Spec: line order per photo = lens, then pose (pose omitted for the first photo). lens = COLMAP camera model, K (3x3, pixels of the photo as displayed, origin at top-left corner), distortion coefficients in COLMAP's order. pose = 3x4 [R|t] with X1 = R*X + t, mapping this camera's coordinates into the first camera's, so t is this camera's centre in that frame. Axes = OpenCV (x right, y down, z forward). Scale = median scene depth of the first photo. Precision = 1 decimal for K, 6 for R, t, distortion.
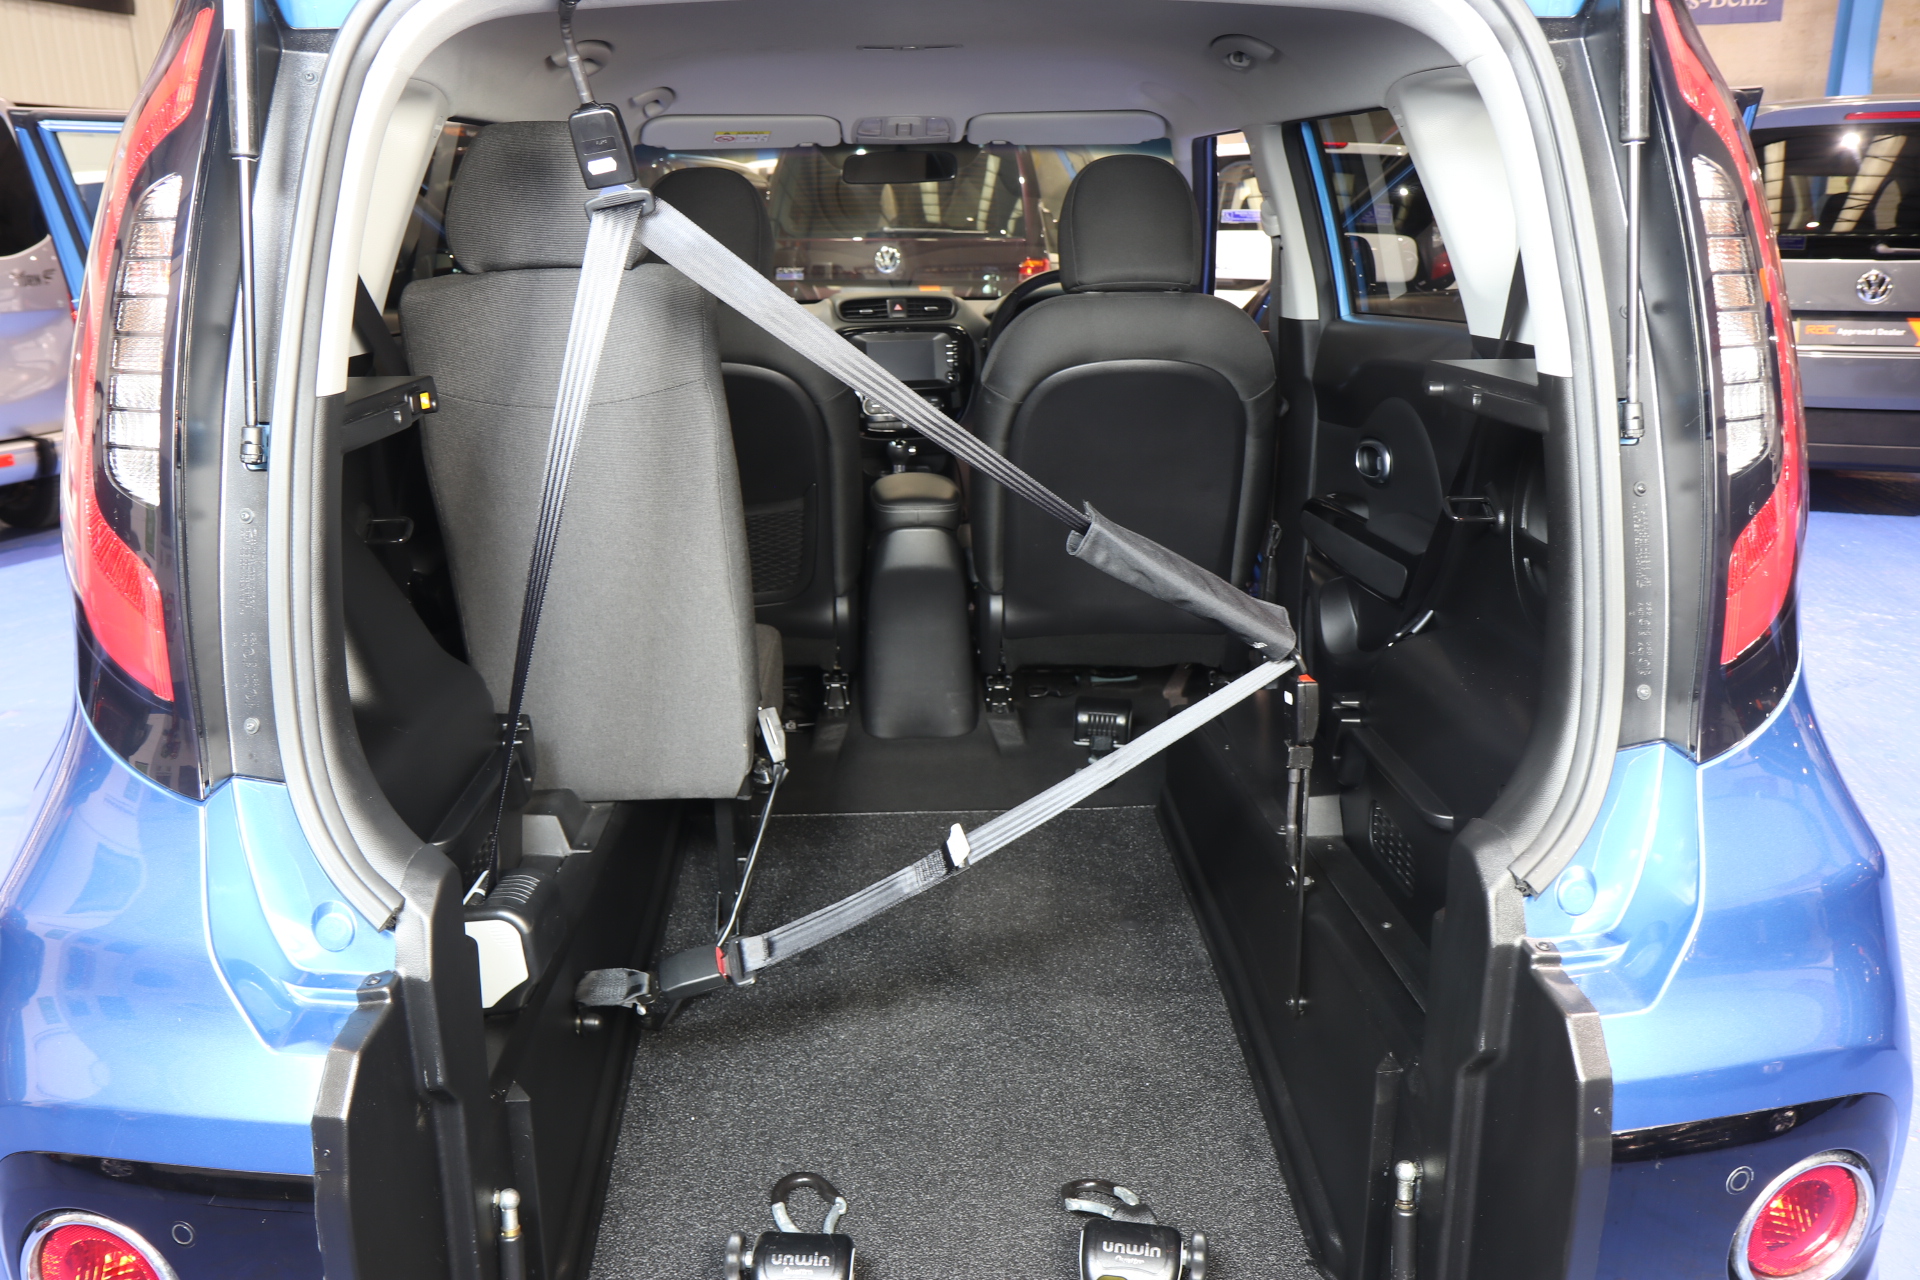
lens RADIAL K [[1575.5, 0, 962.4], [0, 1575.5, 629.4], [0, 0, 1]] dist [-0.094700, 0.092187]
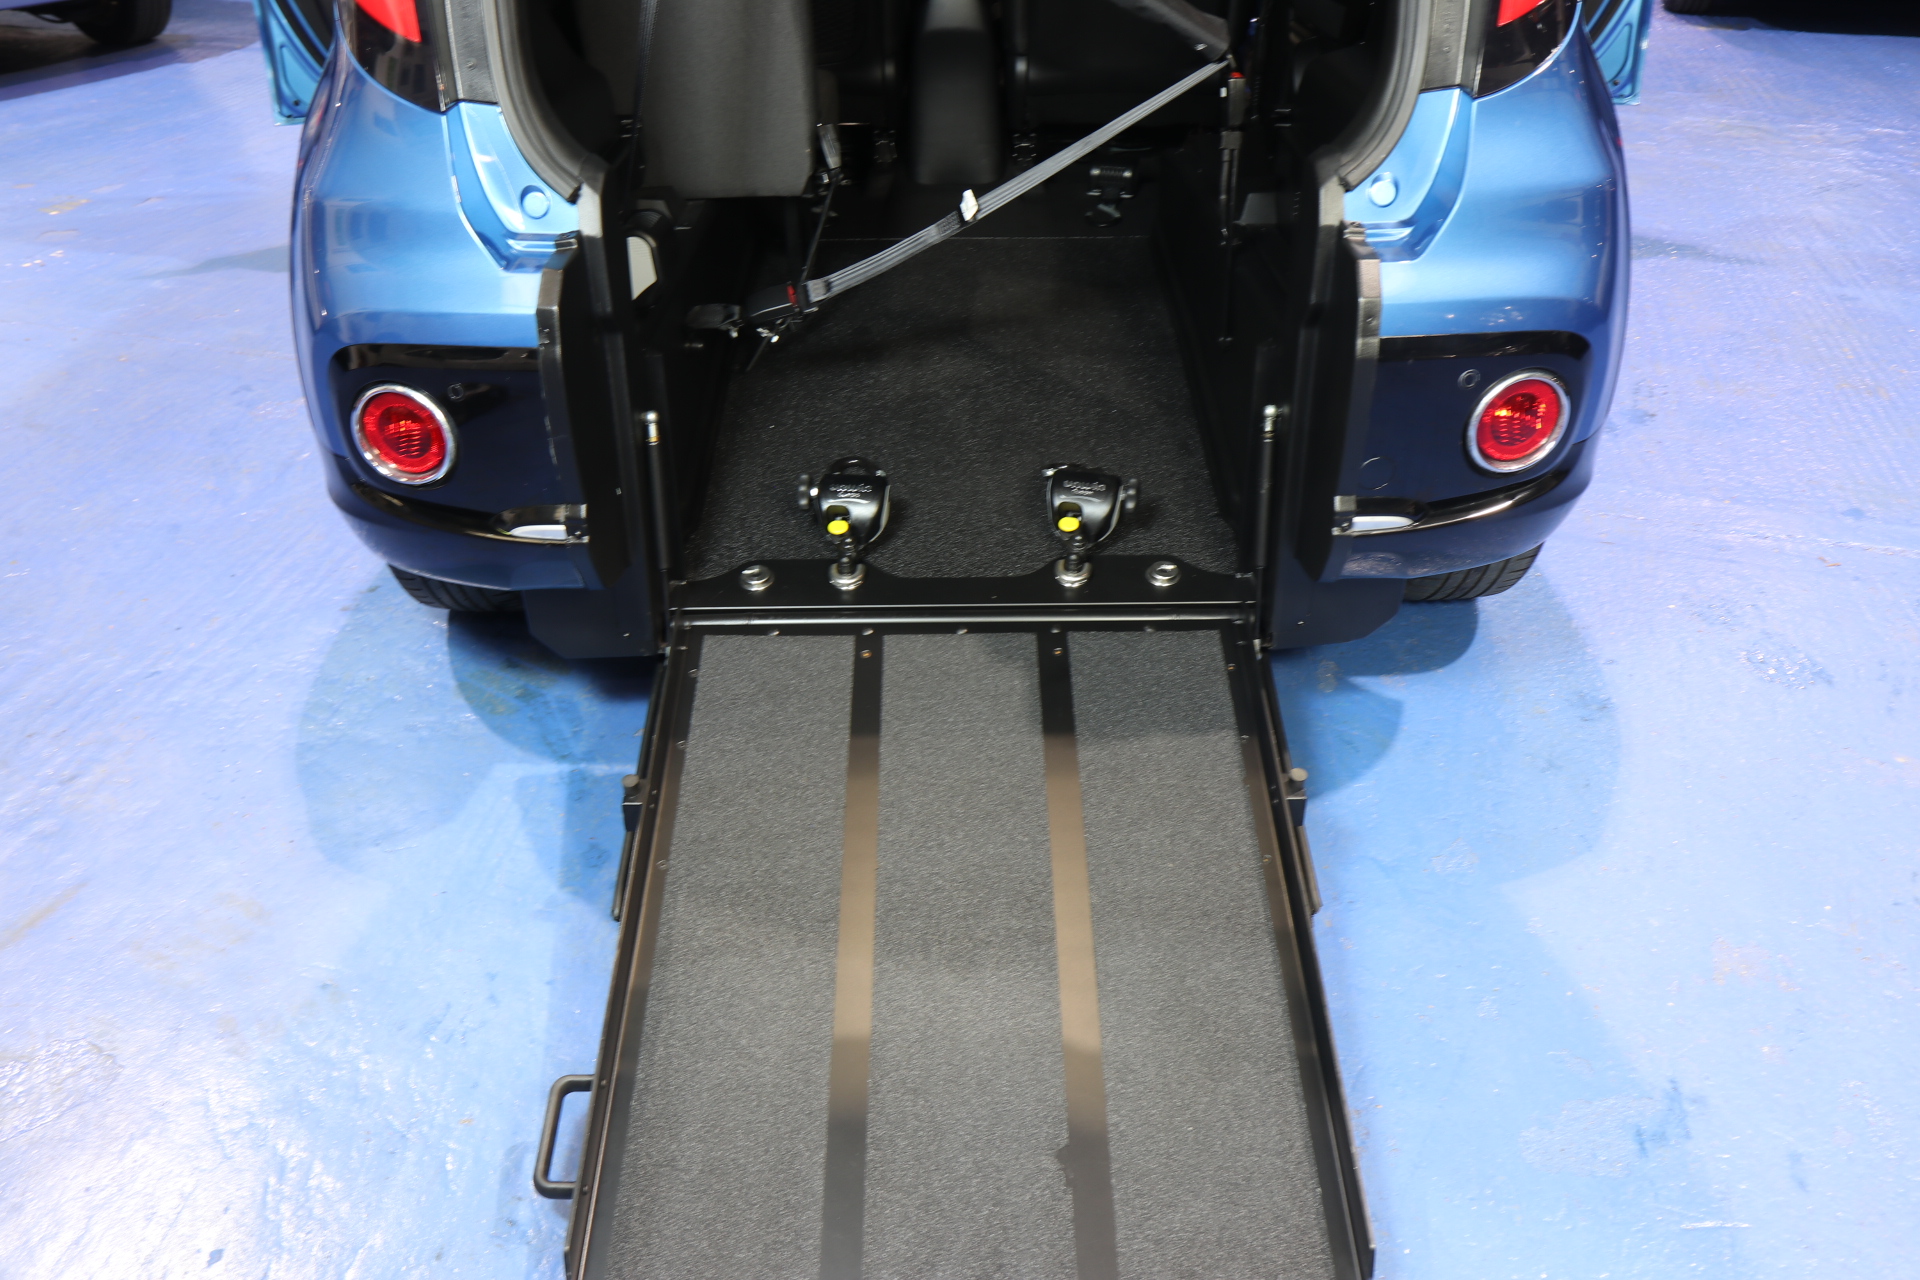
lens RADIAL K [[1575.5, 0, 951.5], [0, 1575.5, 642.7], [0, 0, 1]] dist [-0.094700, 0.092187]
pose [[0.998832, 0.020078, -0.043954, 0.049800], [-0.007160, 0.961051, 0.276279, 0.130529], [0.047789, -0.275642, 0.960072, -0.383681]]
